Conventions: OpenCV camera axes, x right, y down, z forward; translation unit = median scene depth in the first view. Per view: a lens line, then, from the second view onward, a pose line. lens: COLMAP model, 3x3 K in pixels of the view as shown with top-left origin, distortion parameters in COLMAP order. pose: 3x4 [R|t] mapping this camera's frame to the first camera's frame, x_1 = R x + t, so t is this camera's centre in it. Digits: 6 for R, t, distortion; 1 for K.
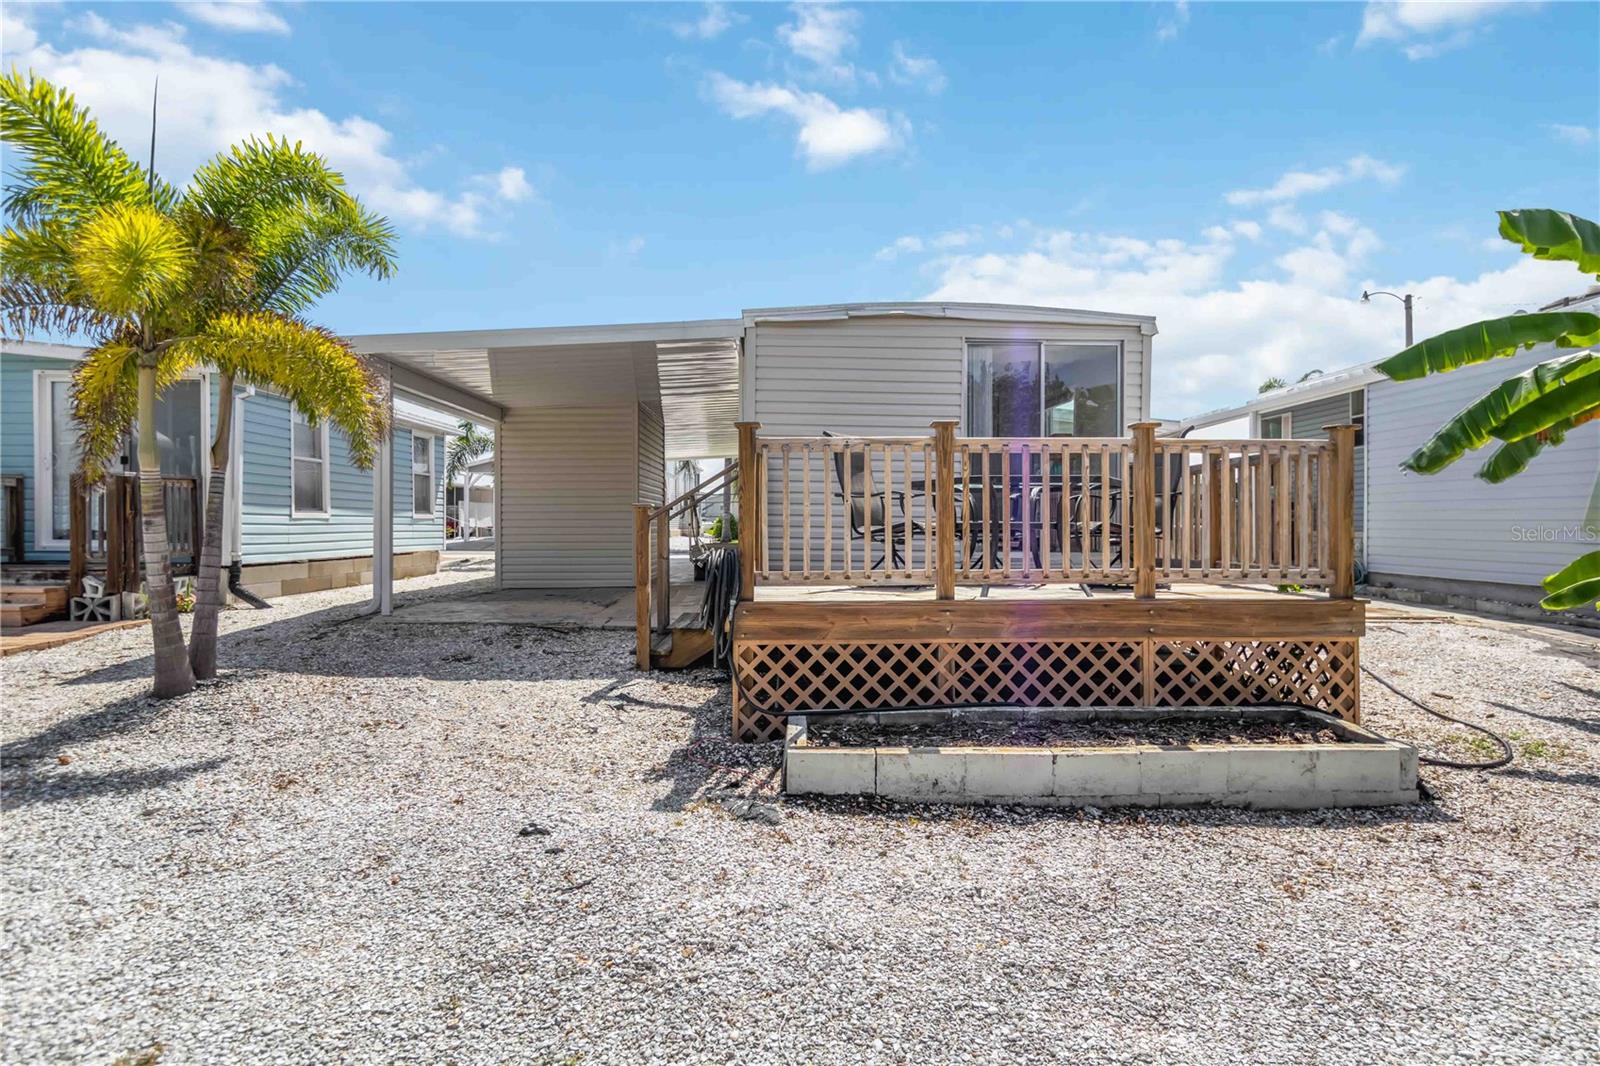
lens RADIAL K [[880.8, 0, 800.8], [0, 880.8, 527.8], [0, 0, 1]] dist [0.002857, -0.000720]
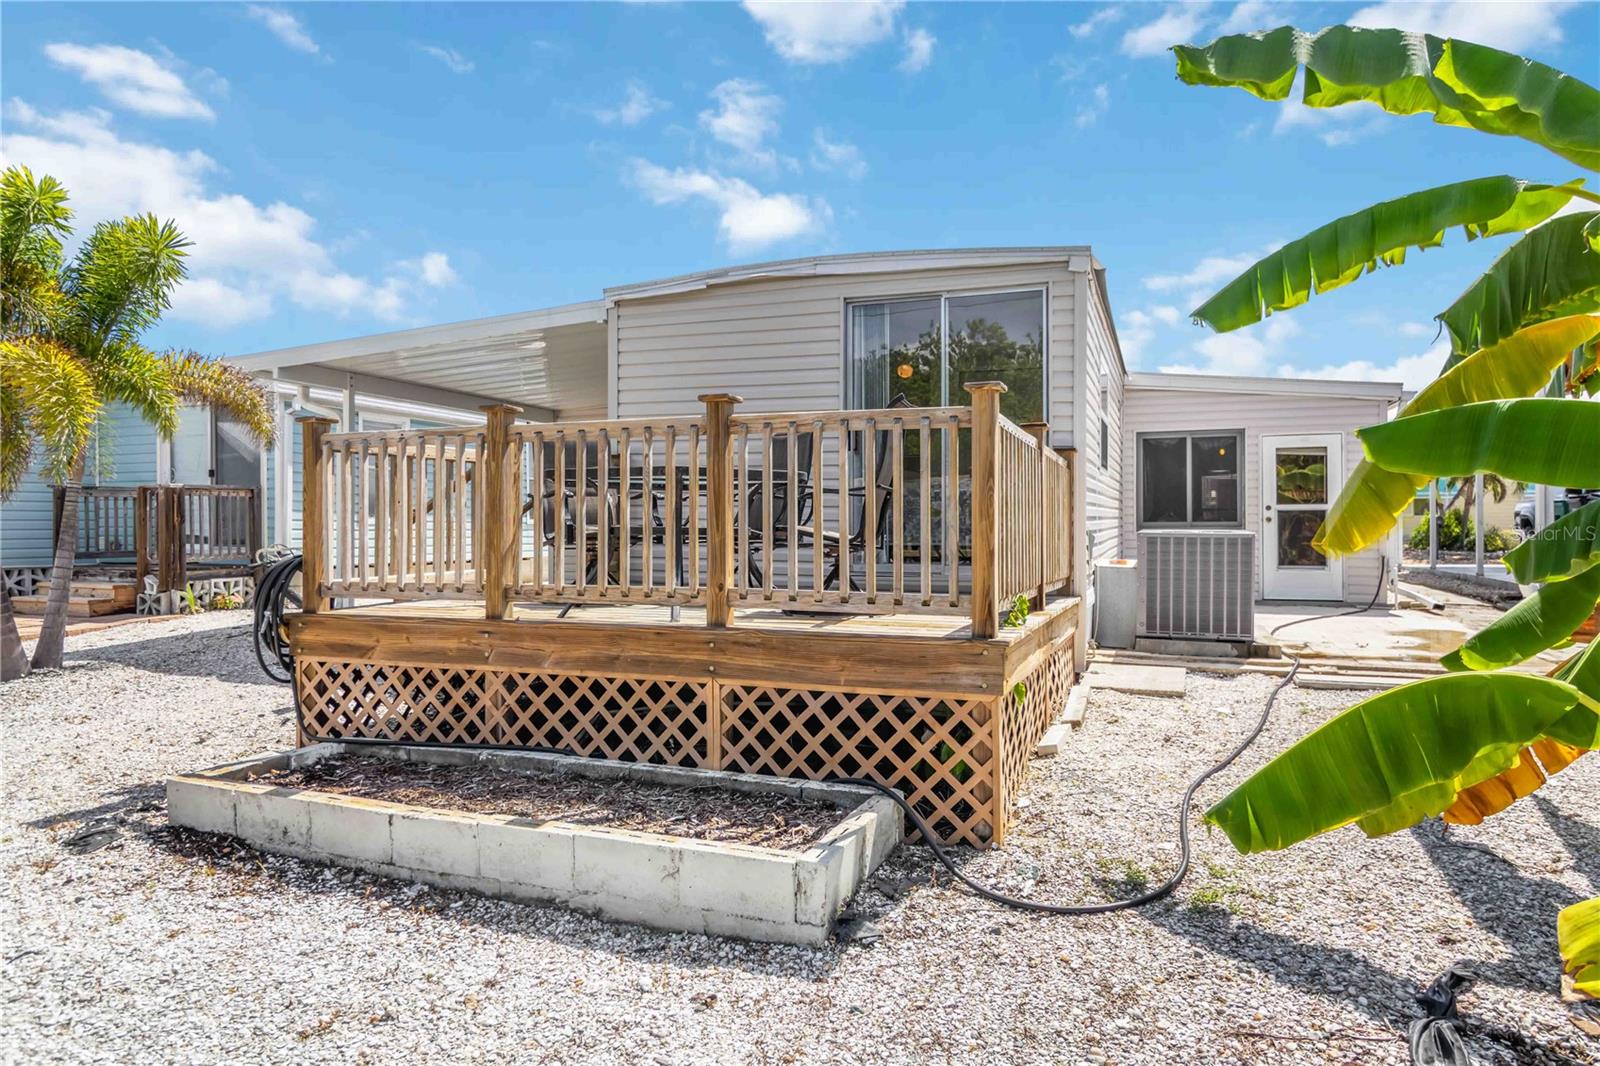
lens RADIAL K [[978.0, 0, 802.4], [0, 978.0, 538.3], [0, 0, 1]] dist [0.002848, 0.000117]
pose [[0.925183, 0.003828, -0.379502, 0.785154], [-0.003423, 0.999993, 0.001741, 0.003045], [0.379506, -0.000312, 0.925189, 0.256128]]
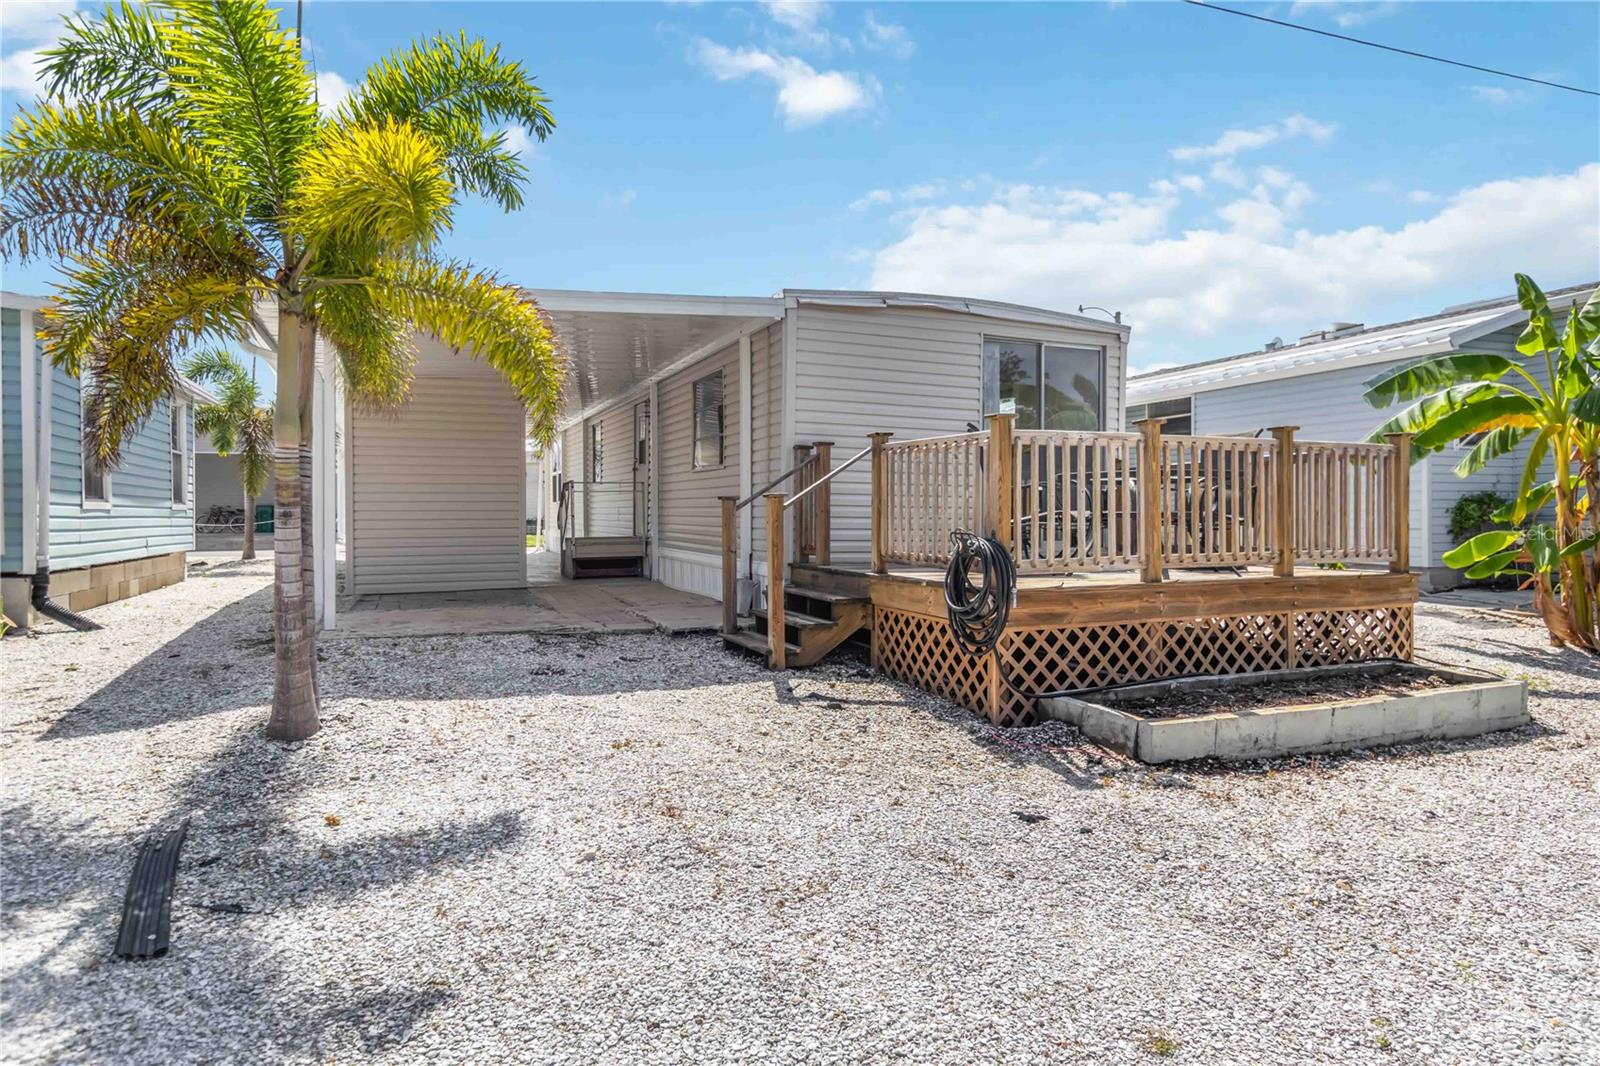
lens RADIAL K [[953.3, 0, 801.4], [0, 953.3, 521.0], [0, 0, 1]] dist [-0.000006, 0.000646]
pose [[0.930405, -0.004727, 0.366503, -0.678092], [0.004518, 0.999989, 0.001428, 0.001634], [-0.366506, 0.000327, 0.930416, 0.059563]]
